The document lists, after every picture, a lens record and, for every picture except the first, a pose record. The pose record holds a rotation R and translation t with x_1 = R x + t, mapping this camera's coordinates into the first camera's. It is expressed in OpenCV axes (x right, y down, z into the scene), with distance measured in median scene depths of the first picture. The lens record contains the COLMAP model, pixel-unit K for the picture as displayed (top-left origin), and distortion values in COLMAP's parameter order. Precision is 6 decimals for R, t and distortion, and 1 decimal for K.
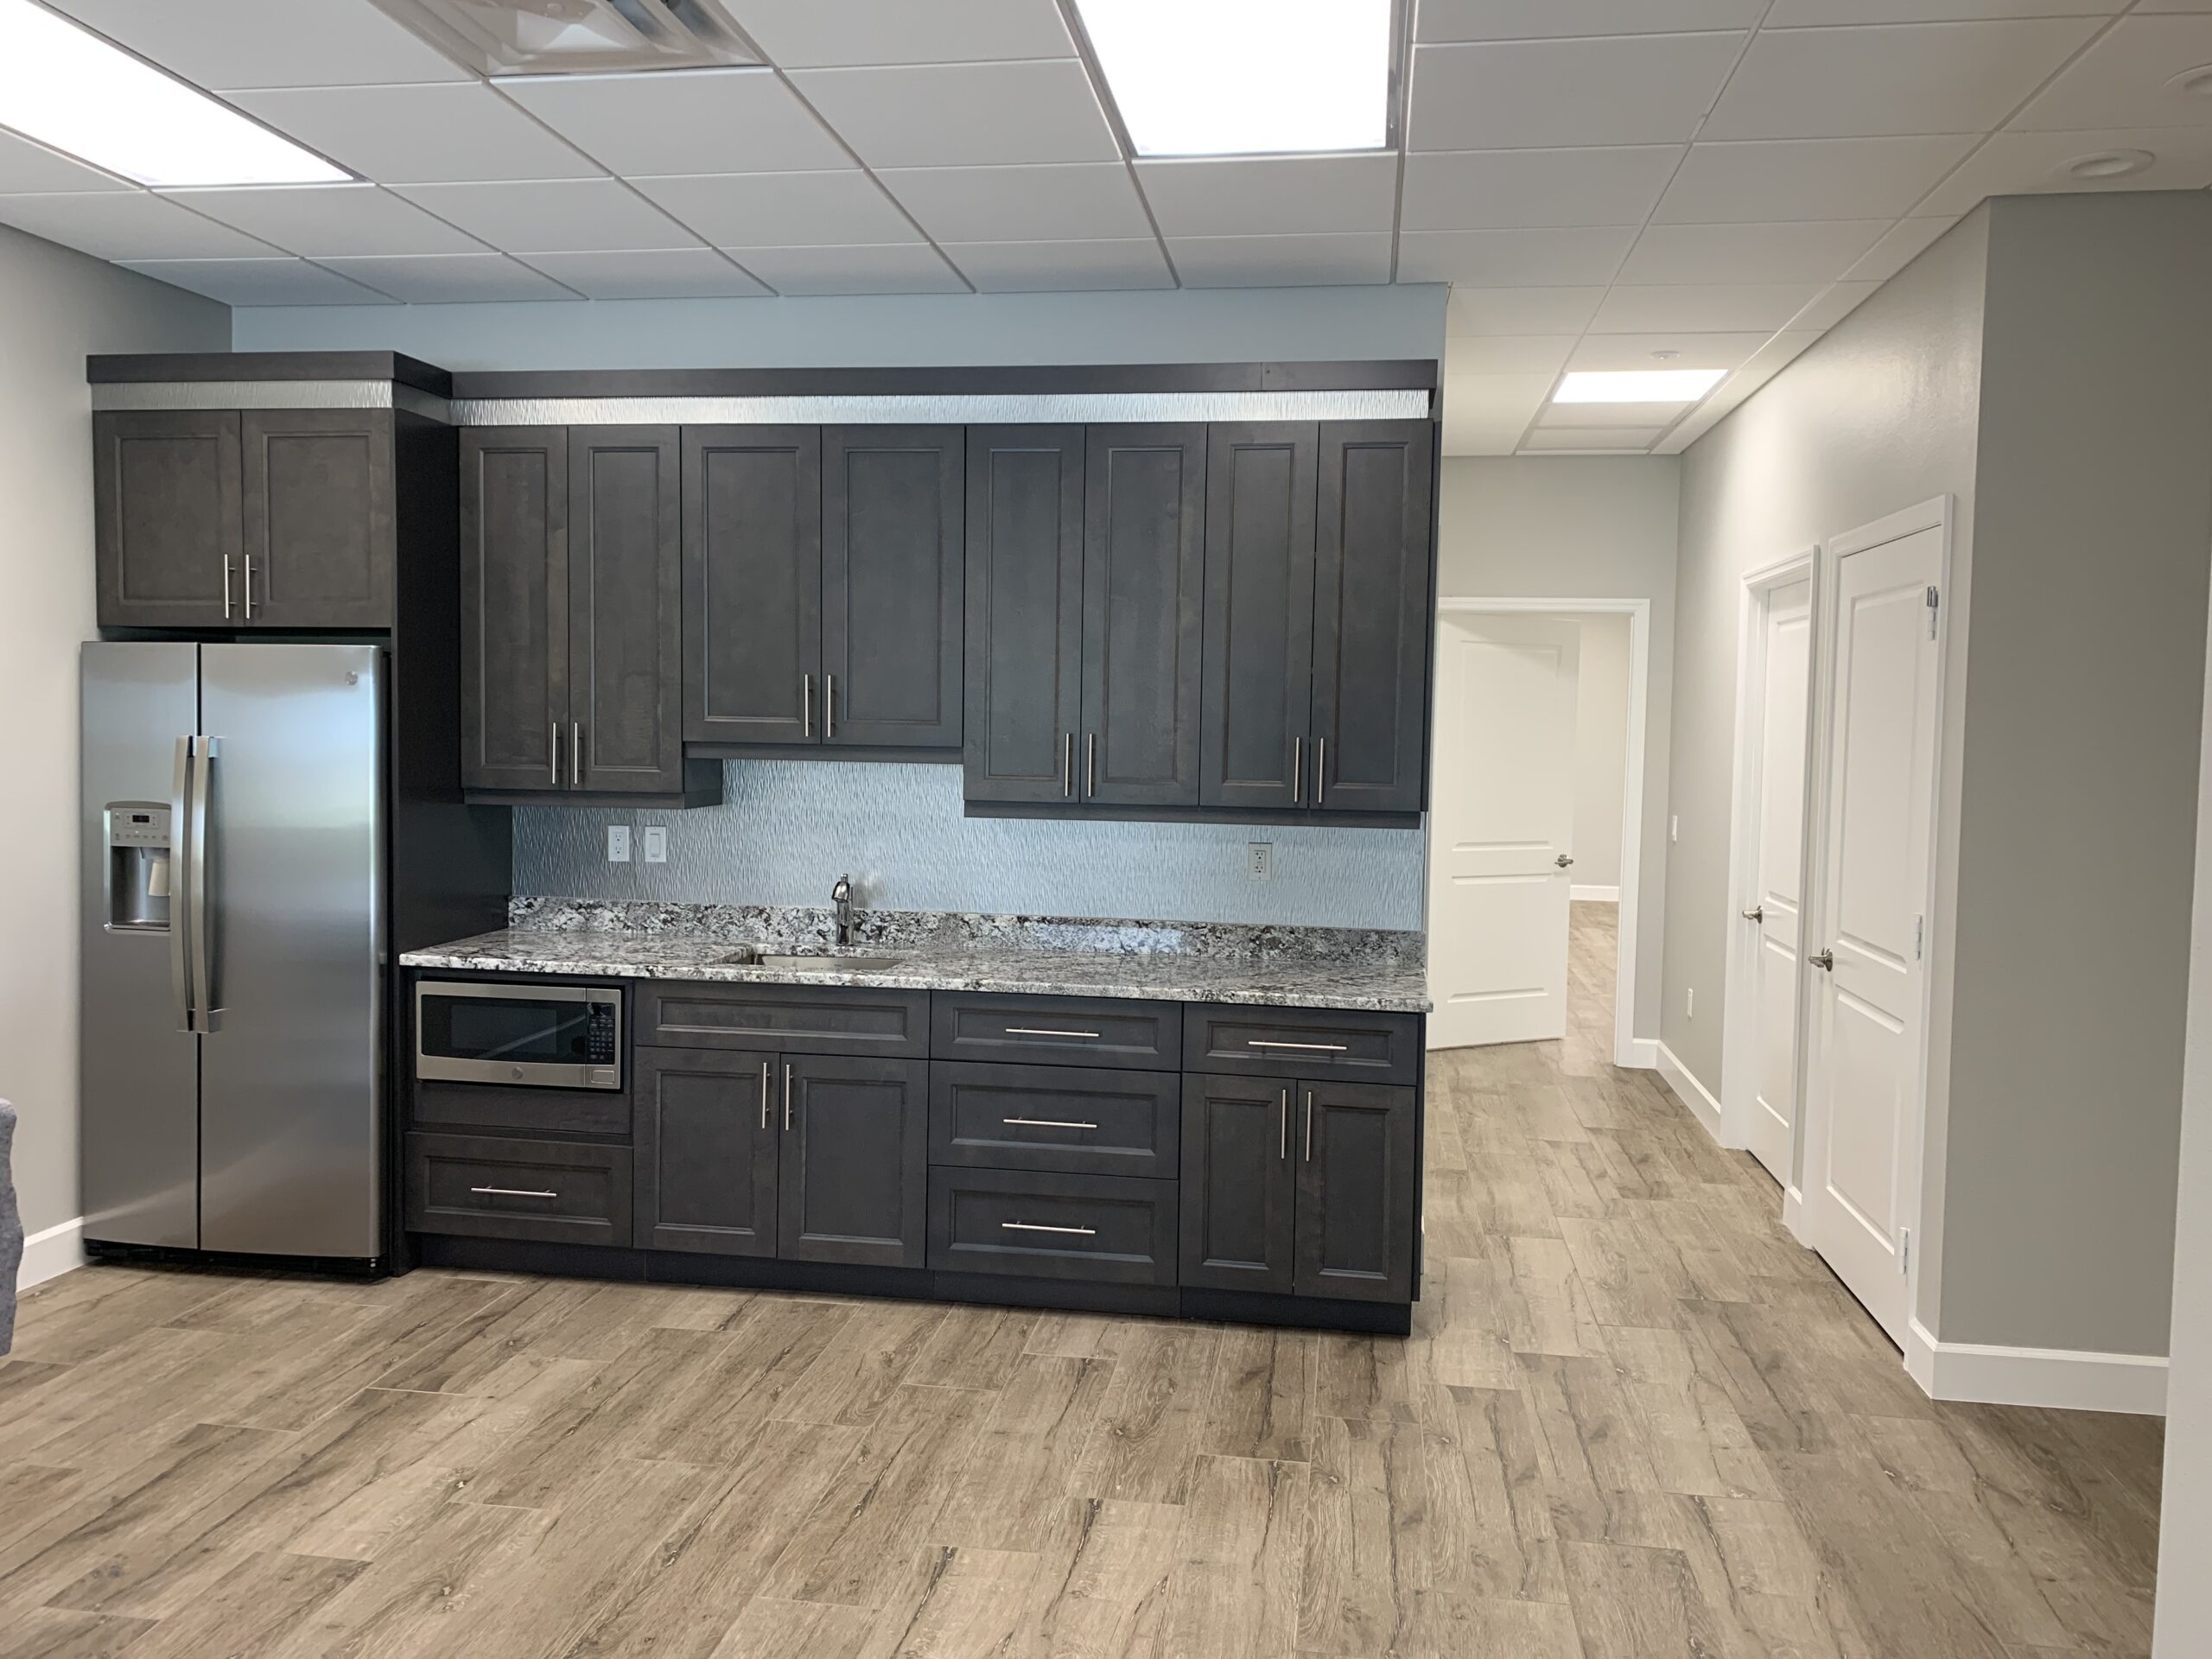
lens RADIAL K [[1690.4, 0, 1113.7], [0, 1690.4, 778.2], [0, 0, 1]] dist [0.028985, -0.031632]
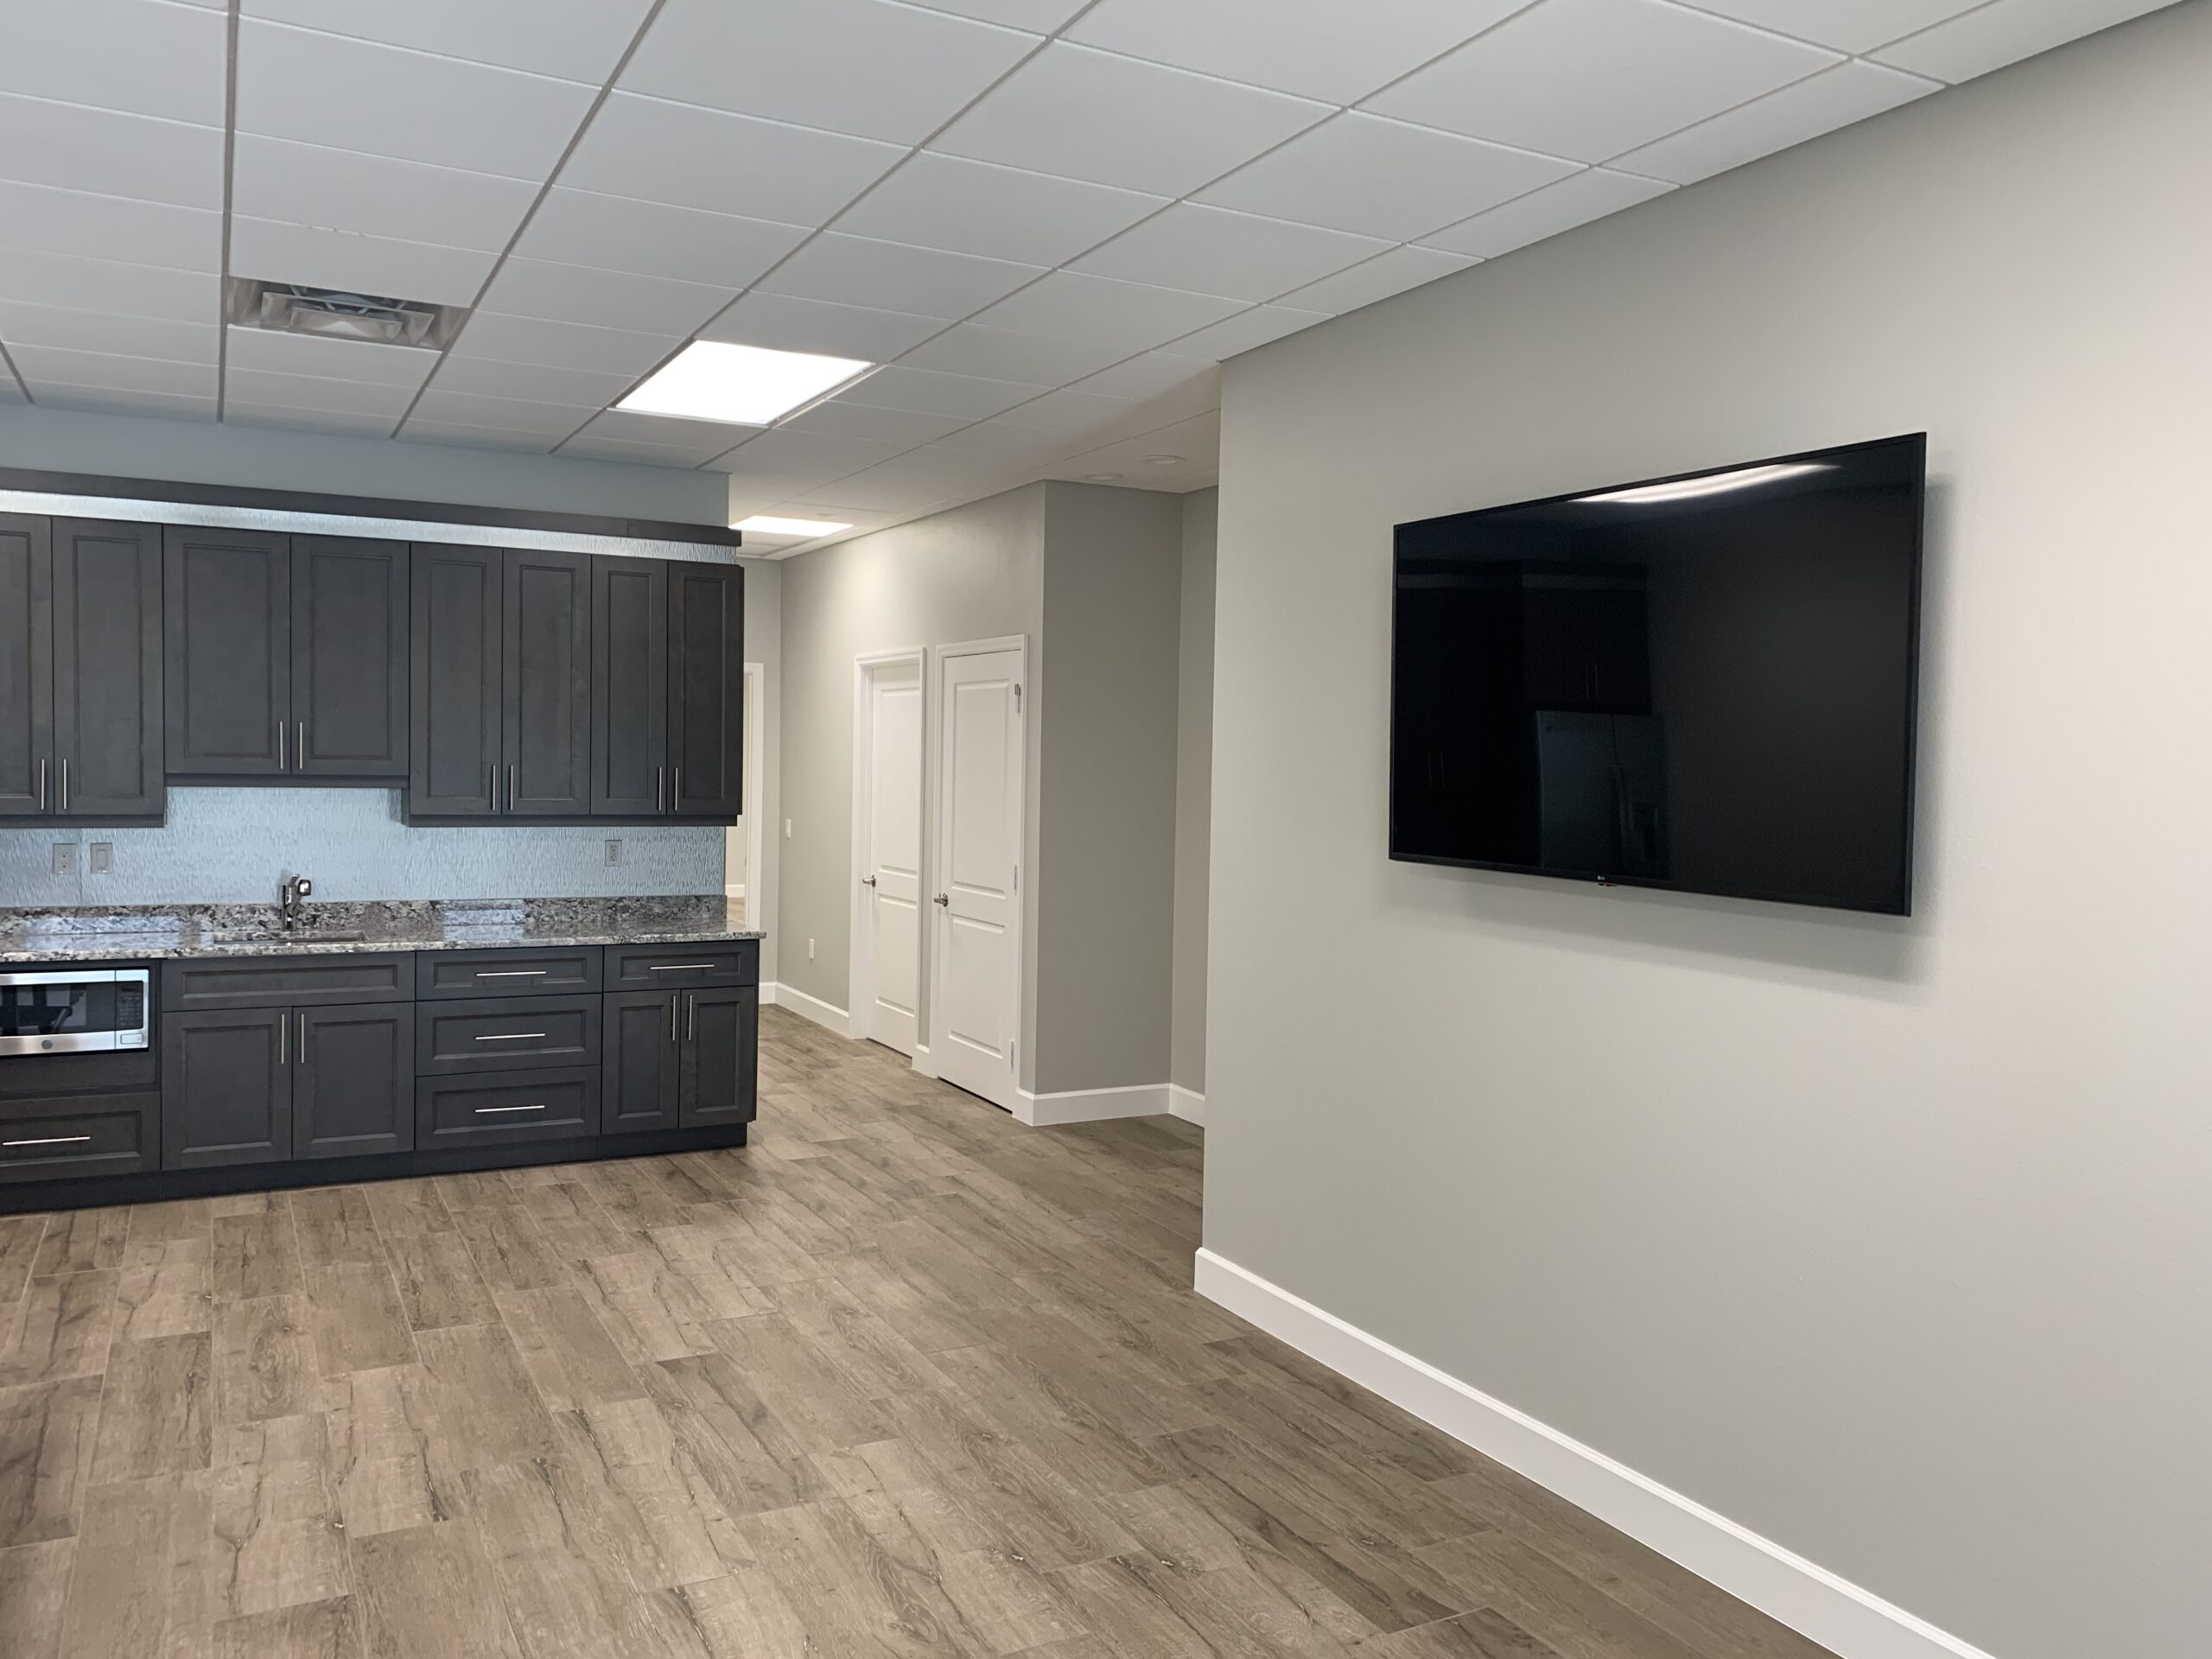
lens RADIAL K [[1690.4, 0, 1113.7], [0, 1690.4, 778.2], [0, 0, 1]] dist [0.028985, -0.031632]
pose [[0.800641, -0.008304, 0.599086, -0.490403], [0.015200, 0.999864, -0.006455, 0.000501], [-0.598951, 0.014274, 0.800658, -0.474066]]
